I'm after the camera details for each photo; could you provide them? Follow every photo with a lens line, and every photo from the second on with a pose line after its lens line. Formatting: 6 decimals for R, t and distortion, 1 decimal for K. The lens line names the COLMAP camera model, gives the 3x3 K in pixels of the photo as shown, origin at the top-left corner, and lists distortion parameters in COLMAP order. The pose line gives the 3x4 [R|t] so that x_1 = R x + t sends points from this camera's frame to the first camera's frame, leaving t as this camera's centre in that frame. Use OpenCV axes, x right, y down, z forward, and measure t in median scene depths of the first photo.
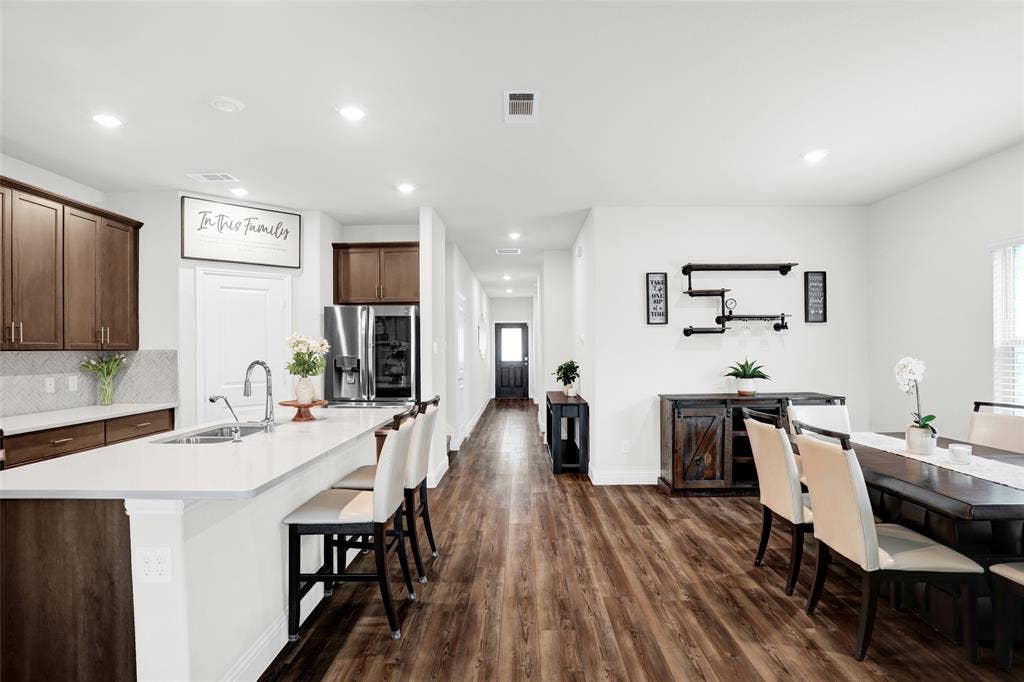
lens RADIAL K [[533.2, 0, 515.4], [0, 533.2, 346.2], [0, 0, 1]] dist [-0.066340, 0.031236]
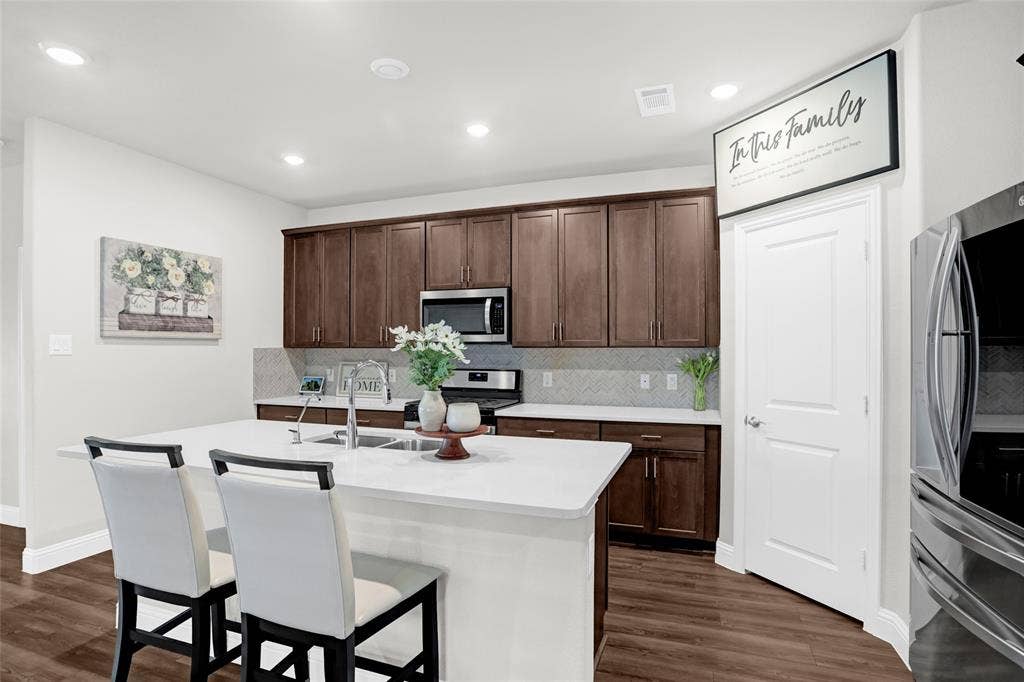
lens RADIAL K [[524.1, 0, 513.7], [0, 524.1, 353.8], [0, 0, 1]] dist [-0.066429, 0.031510]
pose [[-0.327569, 0.013721, -0.944728, 0.126006], [0.008156, 0.999898, 0.011694, 0.005993], [0.944792, -0.003875, -0.327648, 0.924180]]
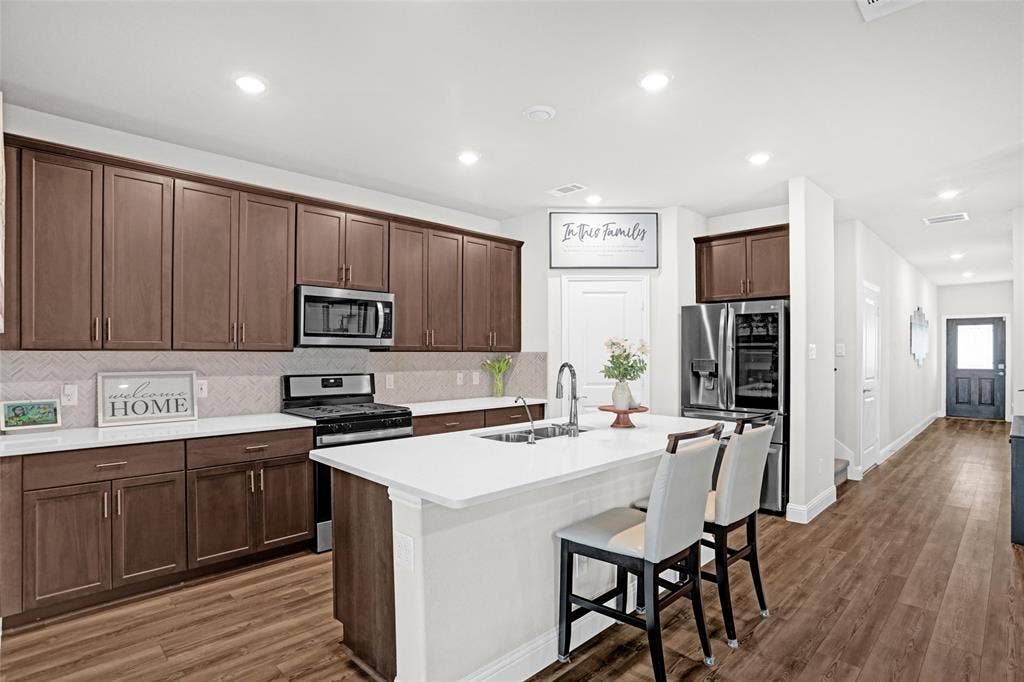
lens RADIAL K [[524.1, 0, 513.7], [0, 524.1, 353.8], [0, 0, 1]] dist [-0.066429, 0.031510]
pose [[0.716125, 0.008456, -0.697921, 0.078356], [-0.001304, 0.999941, 0.010777, -0.000076], [0.697971, -0.006808, 0.716094, 0.142470]]
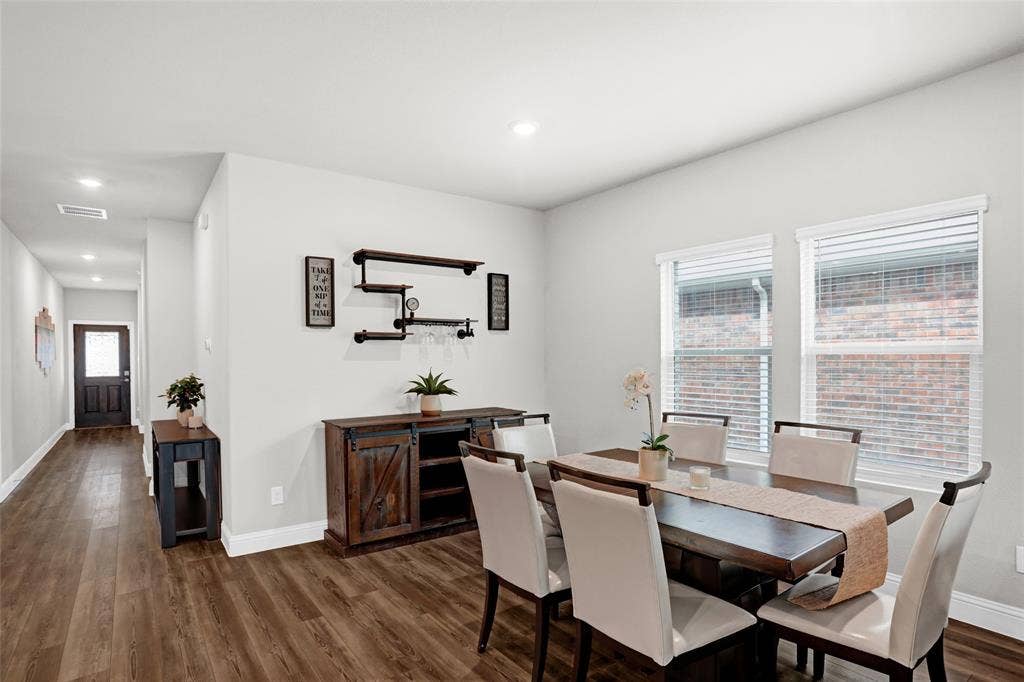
lens RADIAL K [[536.1, 0, 518.7], [0, 536.1, 364.5], [0, 0, 1]] dist [-0.071145, 0.036526]
pose [[0.793312, -0.007348, 0.608771, 0.036887], [-0.001310, 0.999904, 0.013777, 0.001759], [-0.608814, -0.011726, 0.793227, 0.261129]]
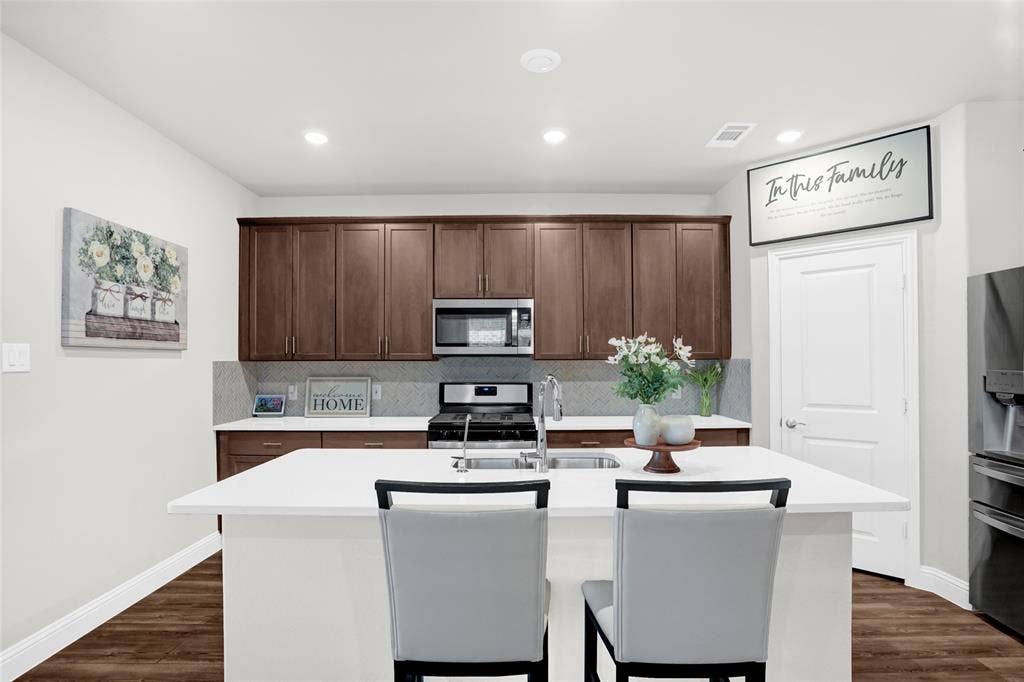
lens RADIAL K [[527.7, 0, 511.8], [0, 527.7, 361.8], [0, 0, 1]] dist [-0.071484, 0.032226]
pose [[0.014905, 0.005830, -0.999872, 0.160982], [0.010687, 0.999925, 0.005990, 0.003187], [0.999832, -0.010775, 0.014841, 0.585059]]
